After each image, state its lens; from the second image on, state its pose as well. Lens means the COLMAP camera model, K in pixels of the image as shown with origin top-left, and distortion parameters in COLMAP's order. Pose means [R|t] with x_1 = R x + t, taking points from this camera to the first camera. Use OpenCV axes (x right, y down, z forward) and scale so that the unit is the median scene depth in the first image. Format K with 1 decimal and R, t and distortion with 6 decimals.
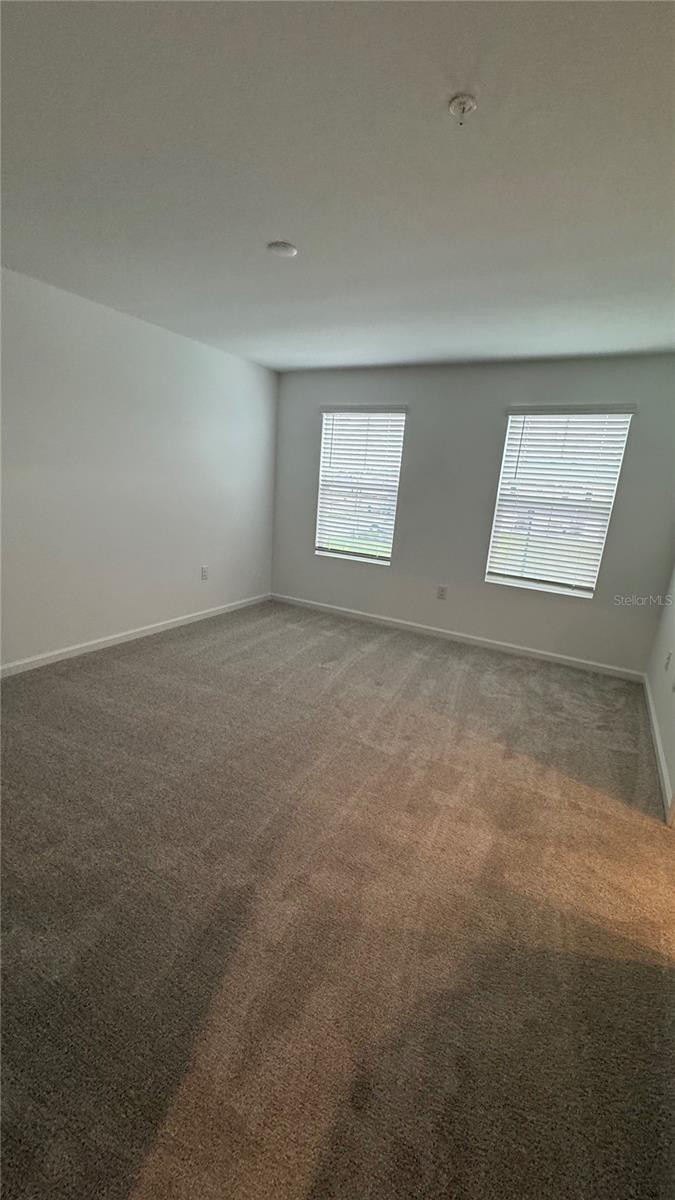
lens RADIAL K [[478.9, 0, 346.1], [0, 478.9, 591.8], [0, 0, 1]] dist [-0.002557, 0.000379]
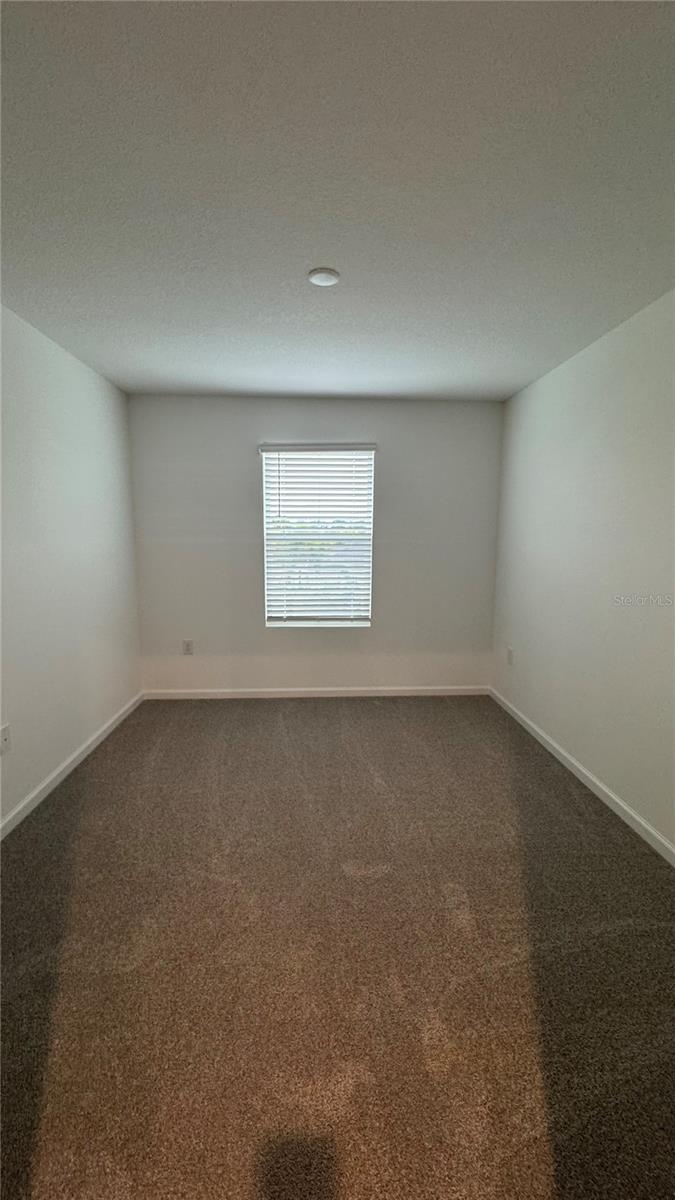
lens RADIAL K [[526.2, 0, 340.3], [0, 526.2, 606.8], [0, 0, 1]] dist [0.000461, 0.000008]
pose [[0.860557, -0.145166, 0.488231, -0.195797], [0.177841, 0.983836, -0.020939, -0.037134], [-0.477299, 0.104847, 0.872463, 0.097091]]
